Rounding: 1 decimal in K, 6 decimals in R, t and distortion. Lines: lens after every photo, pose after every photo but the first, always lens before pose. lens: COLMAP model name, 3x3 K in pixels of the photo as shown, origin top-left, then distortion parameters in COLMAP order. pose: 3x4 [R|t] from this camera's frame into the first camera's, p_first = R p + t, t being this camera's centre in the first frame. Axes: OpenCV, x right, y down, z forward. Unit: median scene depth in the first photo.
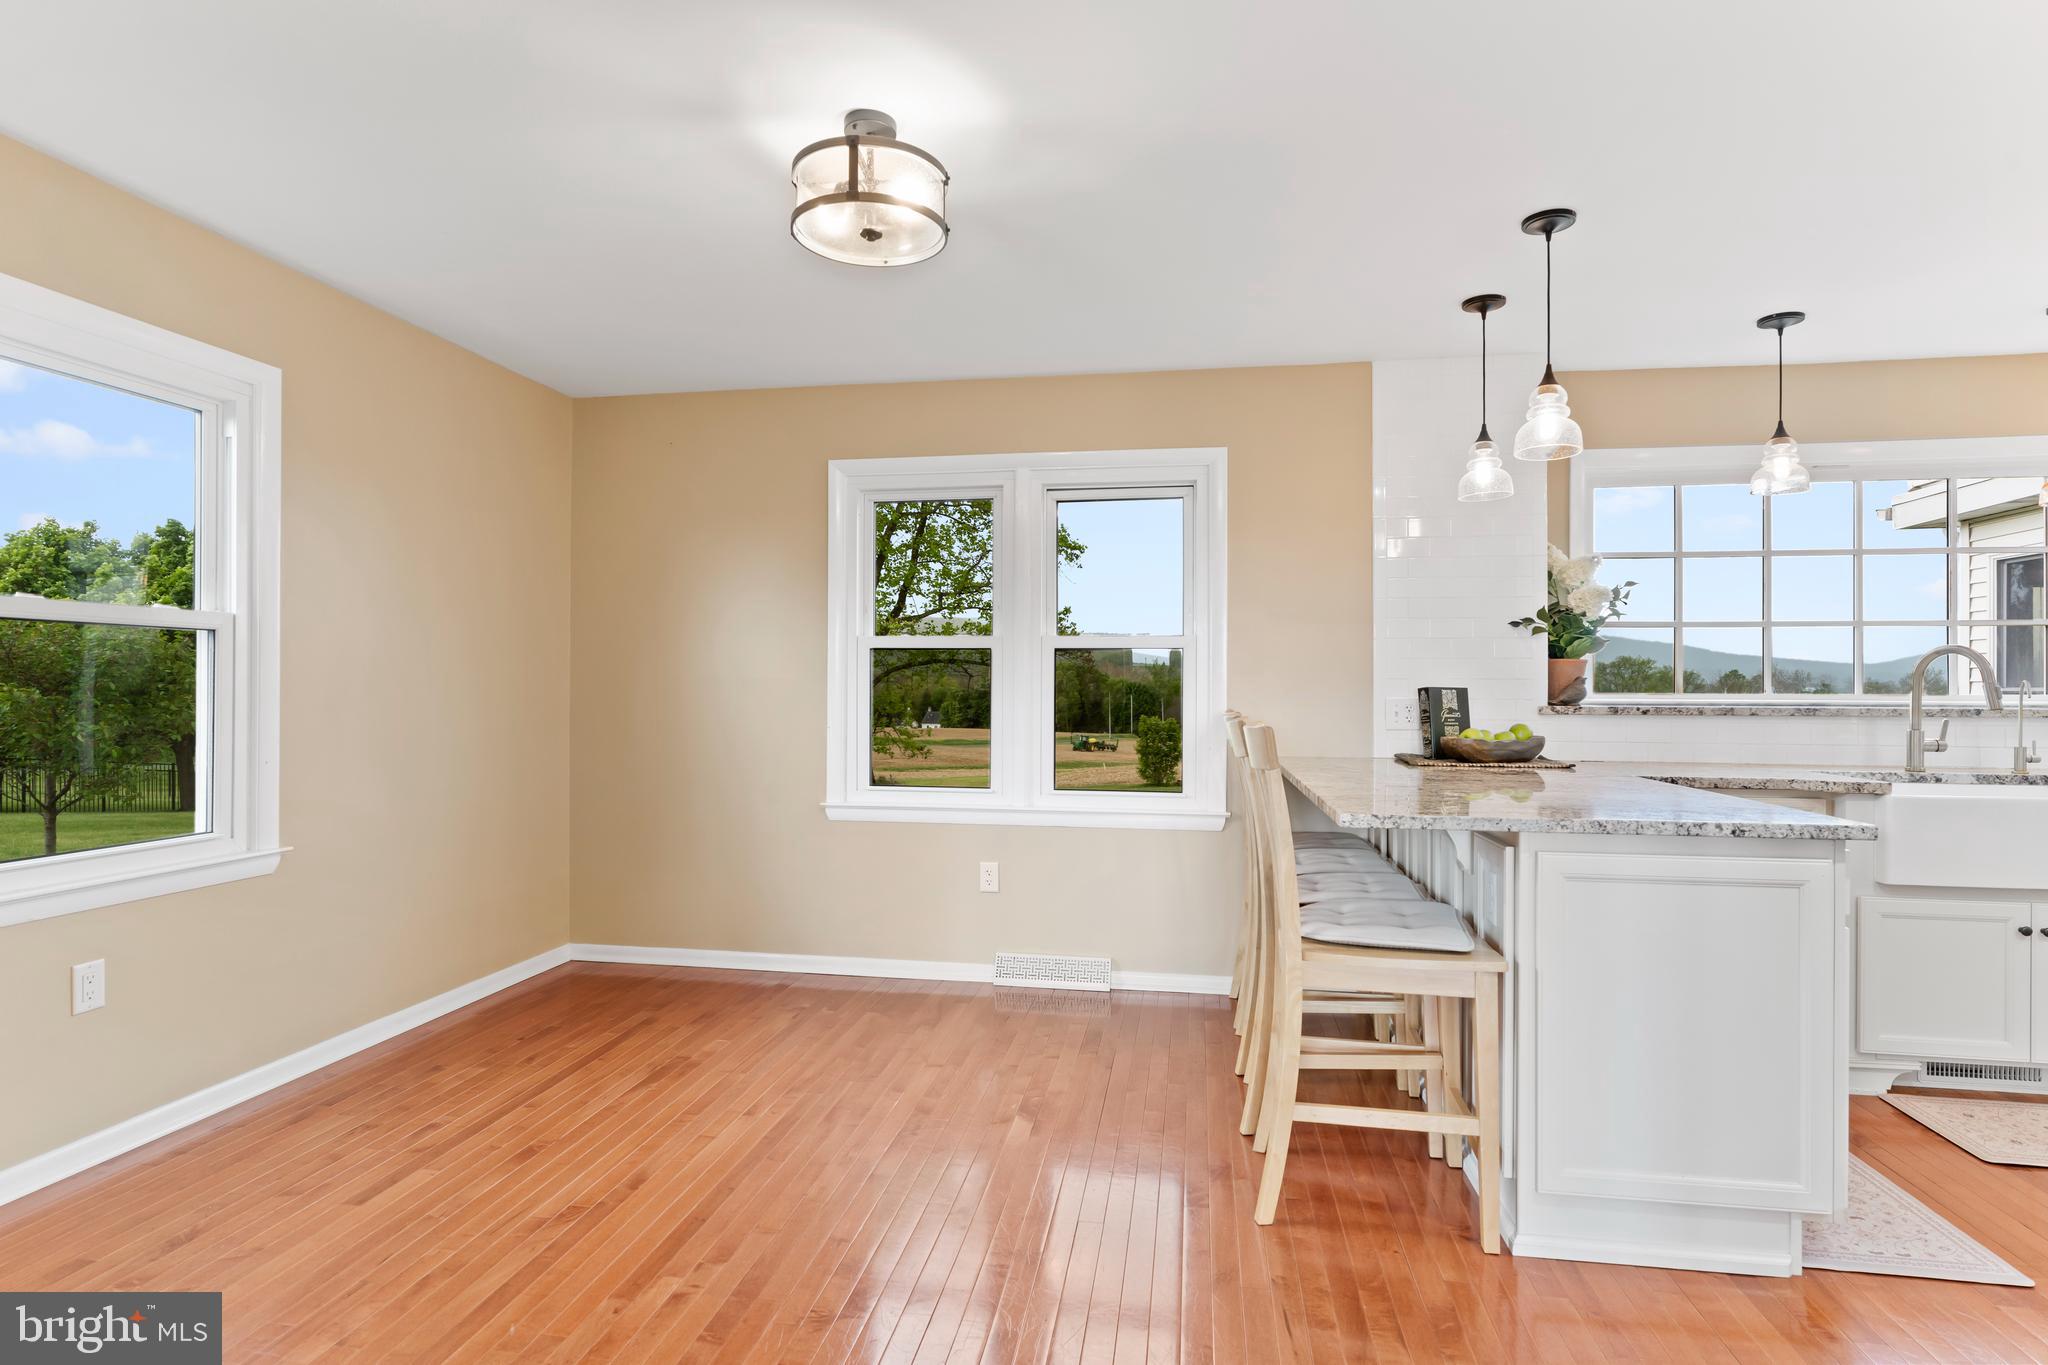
lens RADIAL K [[1051.5, 0, 1018.6], [0, 1051.5, 680.2], [0, 0, 1]] dist [-0.005904, 0.003626]
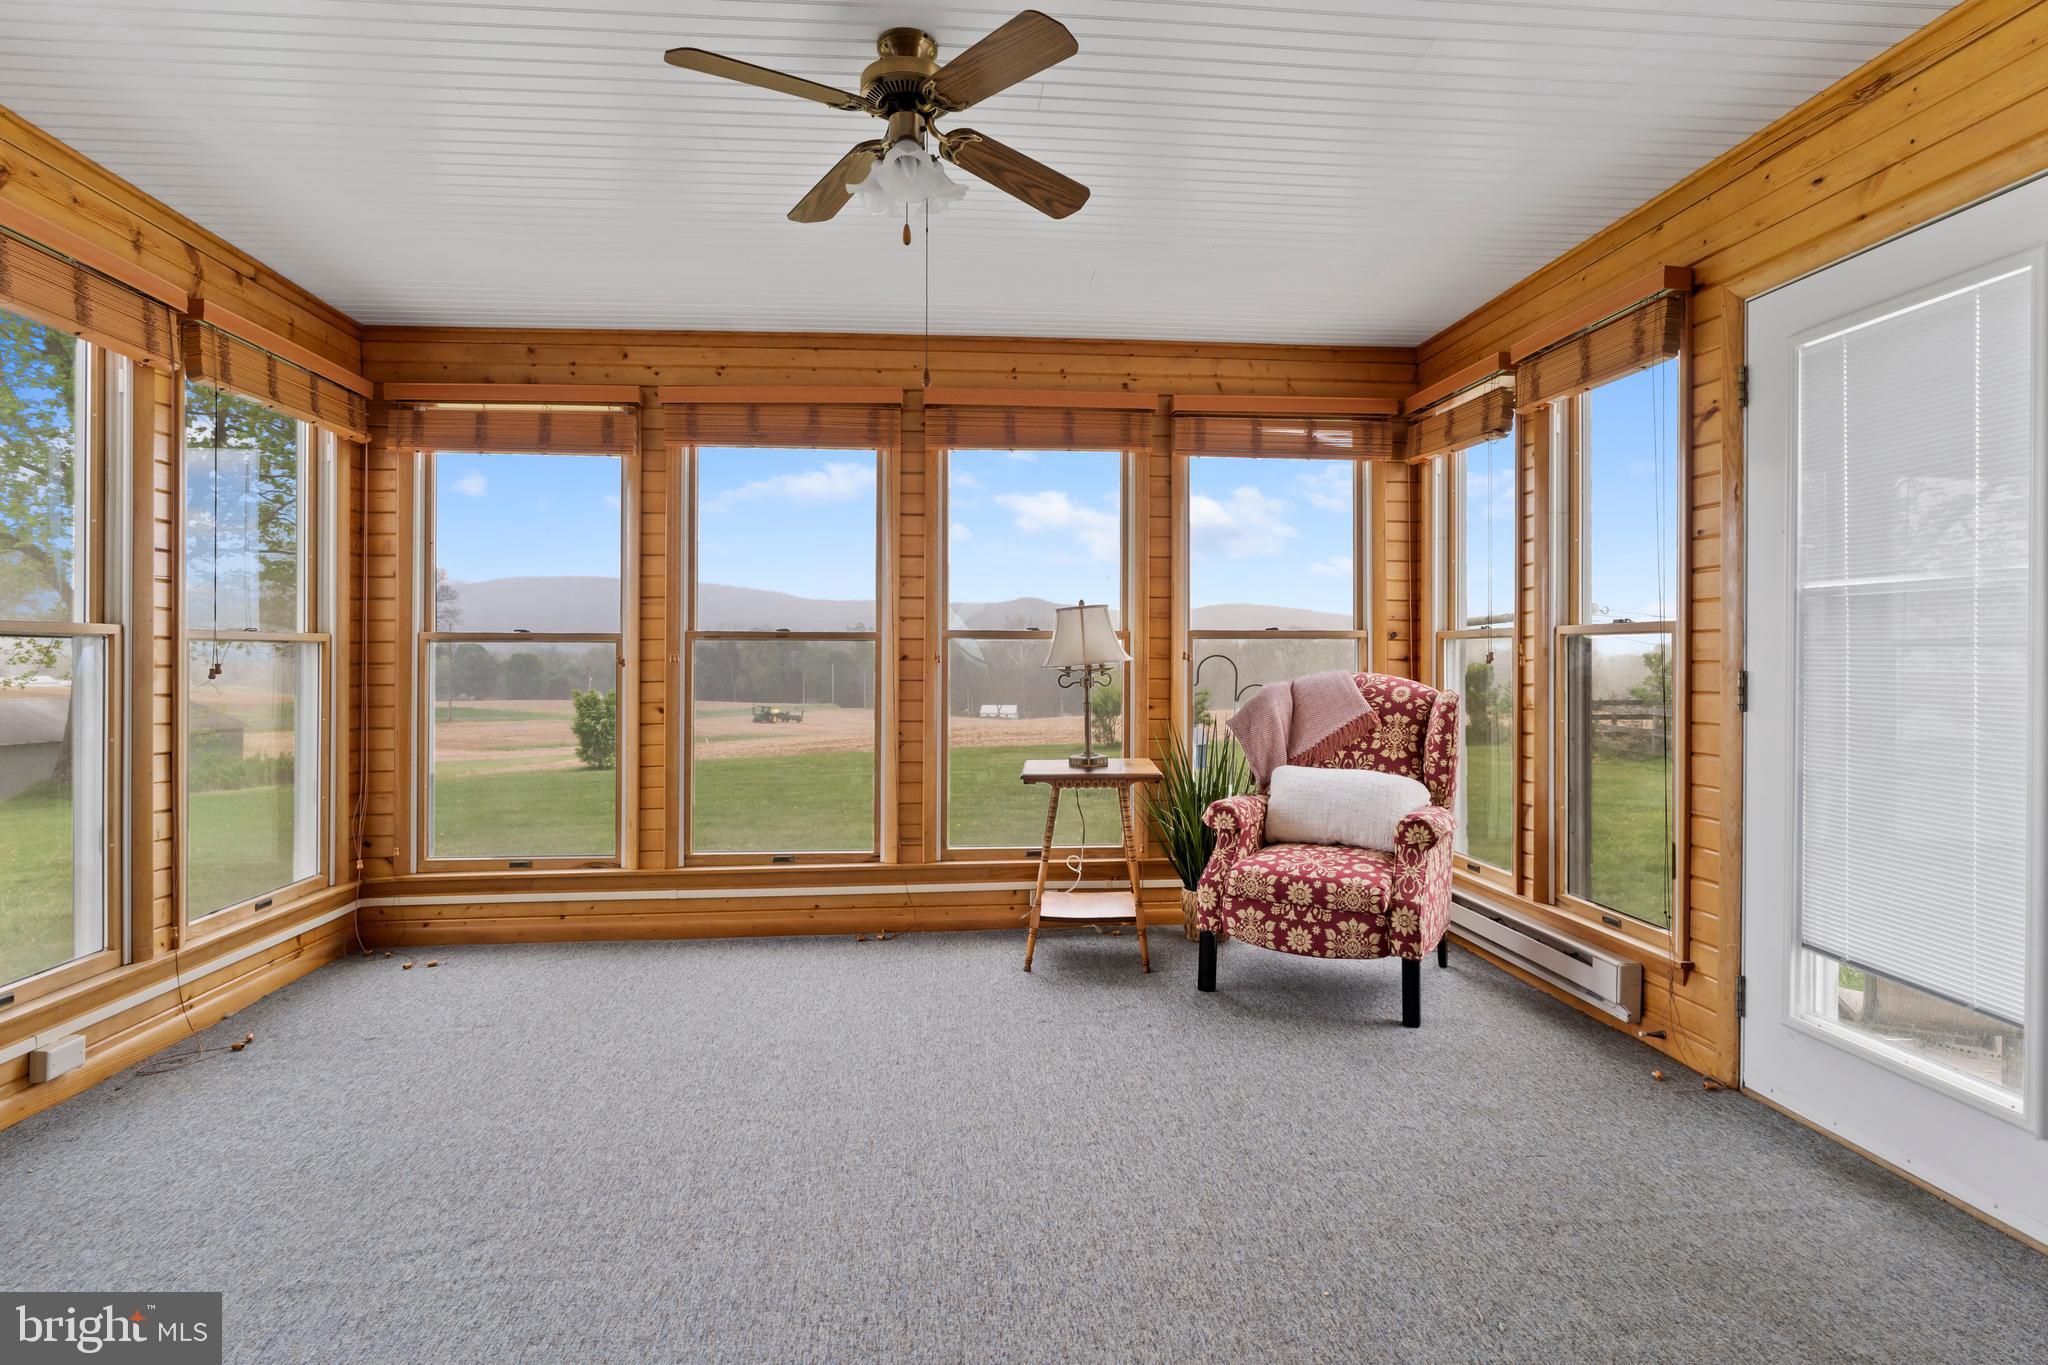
lens RADIAL K [[1051.5, 0, 1020.6], [0, 1051.5, 648.9], [0, 0, 1]] dist [-0.005904, 0.003626]
pose [[0.968712, -0.004194, 0.248154, 2.227328], [0.004152, 0.999991, 0.000693, 0.026878], [-0.248154, 0.000359, 0.968720, 0.707415]]
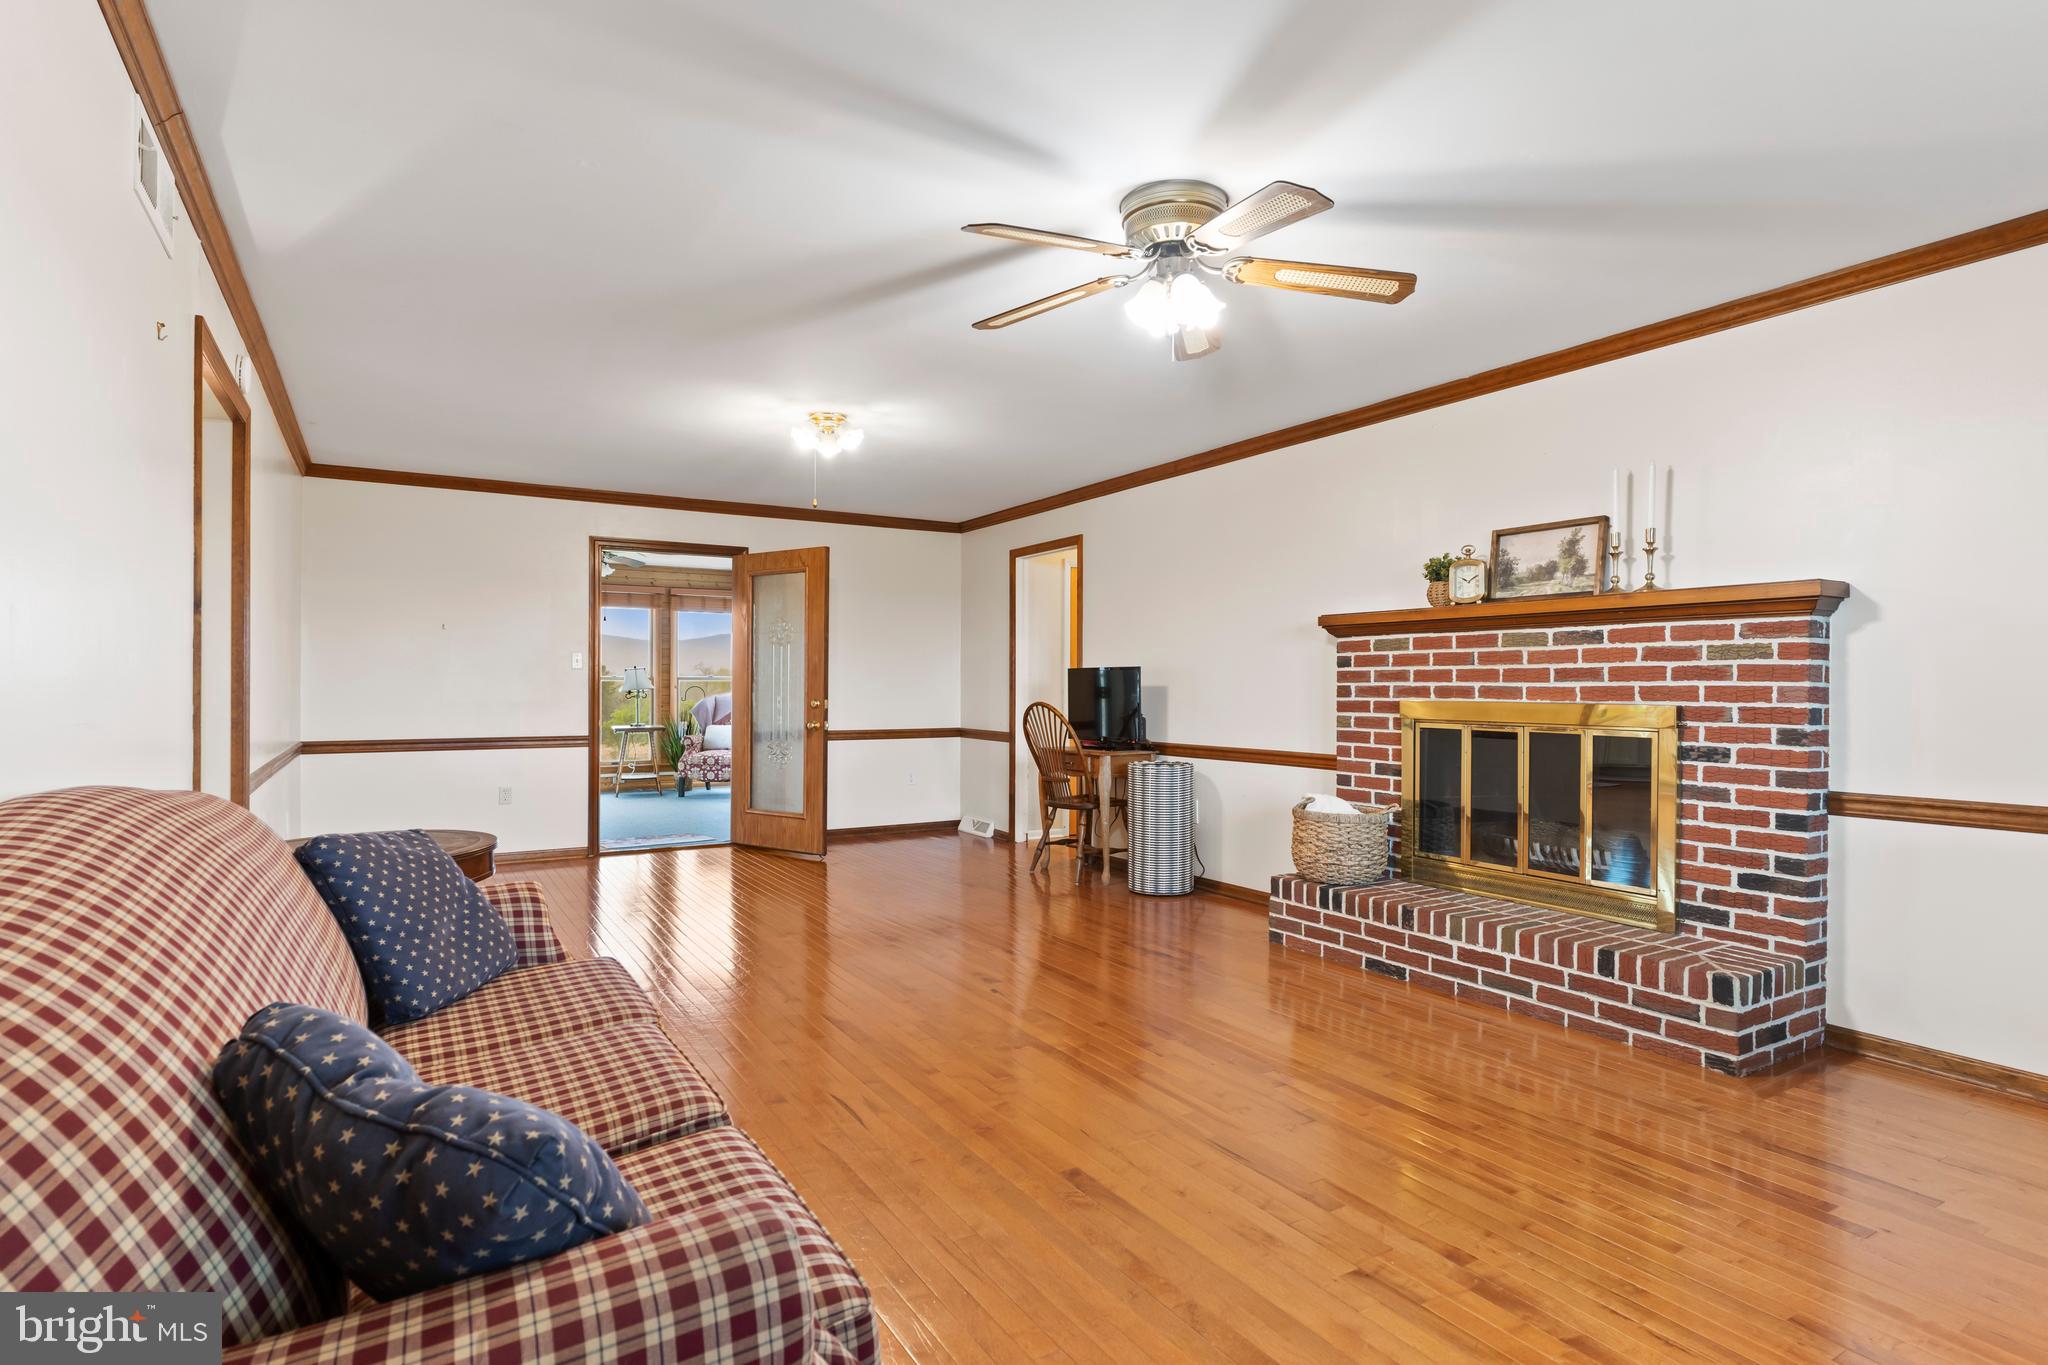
lens RADIAL K [[1051.5, 0, 1003.0], [0, 1051.5, 690.7], [0, 0, 1]] dist [-0.005904, 0.003626]
pose [[0.767218, -0.006755, 0.641351, 1.487885], [-0.002146, 0.999912, 0.013100, 0.006584], [-0.641383, -0.011427, 0.767136, -1.104722]]
